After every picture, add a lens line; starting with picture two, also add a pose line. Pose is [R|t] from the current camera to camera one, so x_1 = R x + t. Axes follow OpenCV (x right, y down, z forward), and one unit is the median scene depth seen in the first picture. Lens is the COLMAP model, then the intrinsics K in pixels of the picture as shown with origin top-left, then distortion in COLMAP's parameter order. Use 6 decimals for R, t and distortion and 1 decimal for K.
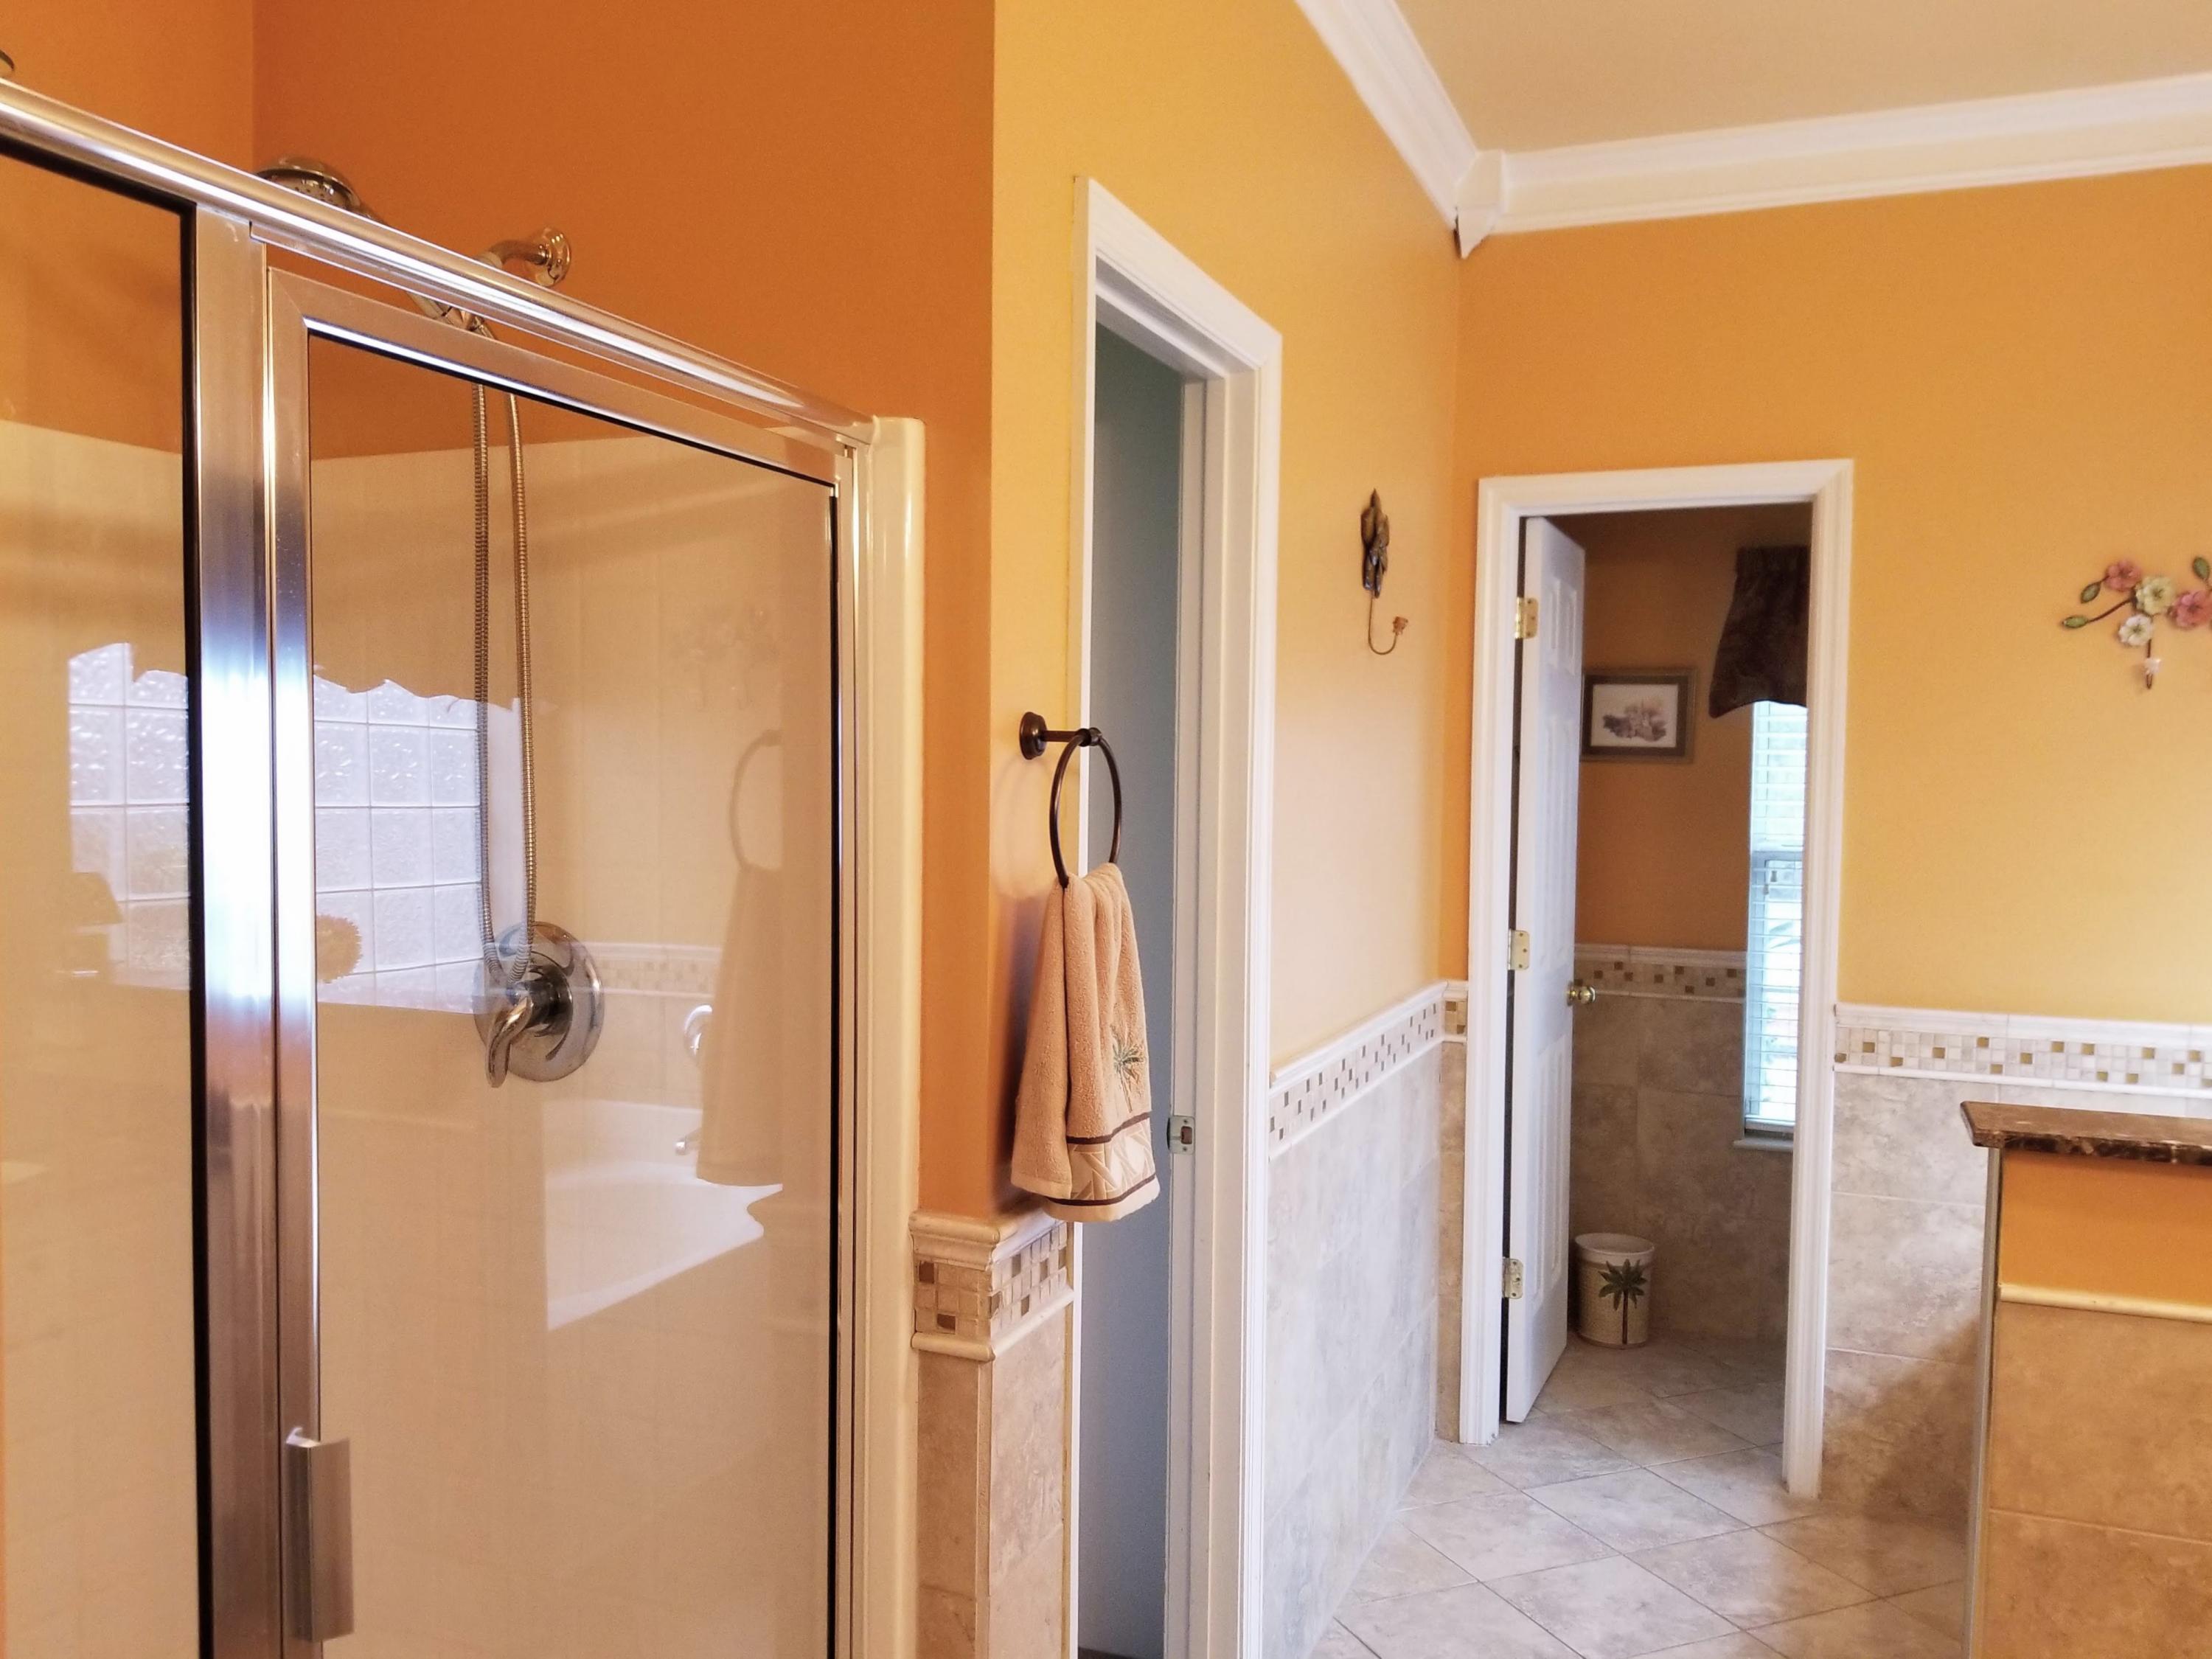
lens RADIAL K [[1768.6, 0, 1100.8], [0, 1768.6, 847.4], [0, 0, 1]] dist [0.014090, -0.000358]
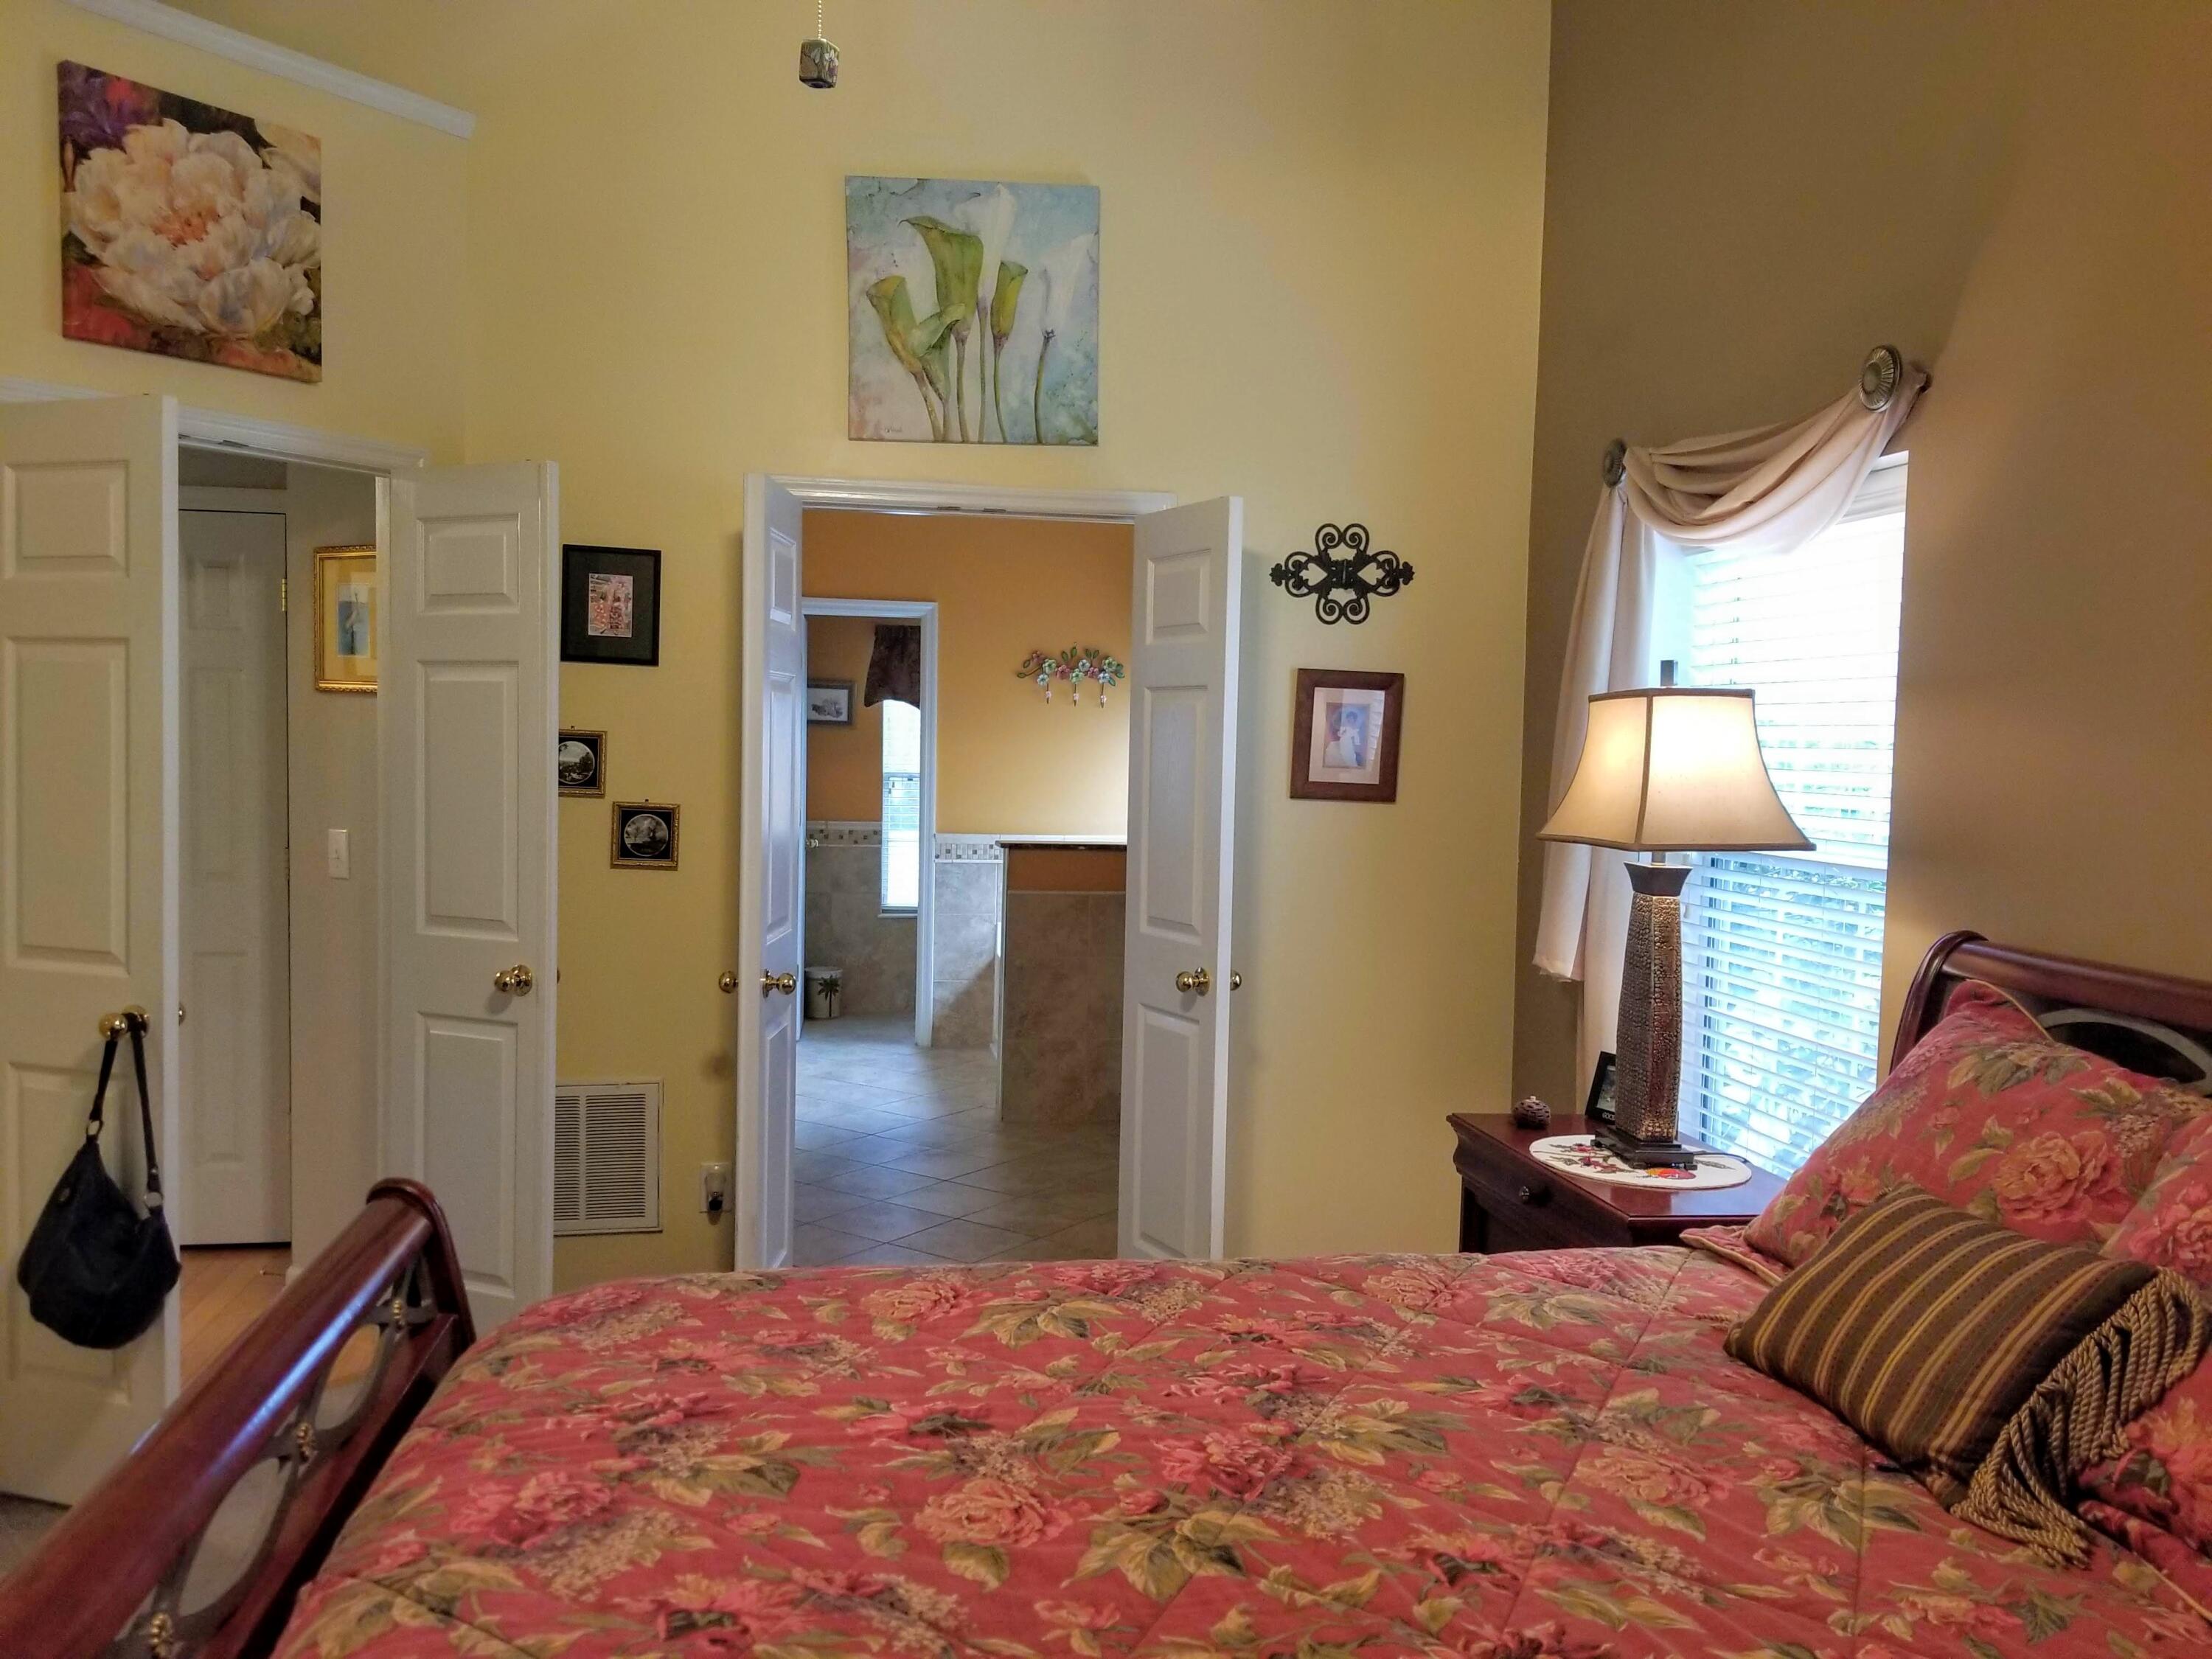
lens RADIAL K [[1731.7, 0, 1110.9], [0, 1731.7, 833.0], [0, 0, 1]] dist [0.049513, -0.062901]
pose [[0.847204, -0.023930, 0.530729, -0.501151], [0.014430, 0.999653, 0.022039, 0.033655], [-0.531072, -0.011013, 0.847255, -0.882233]]
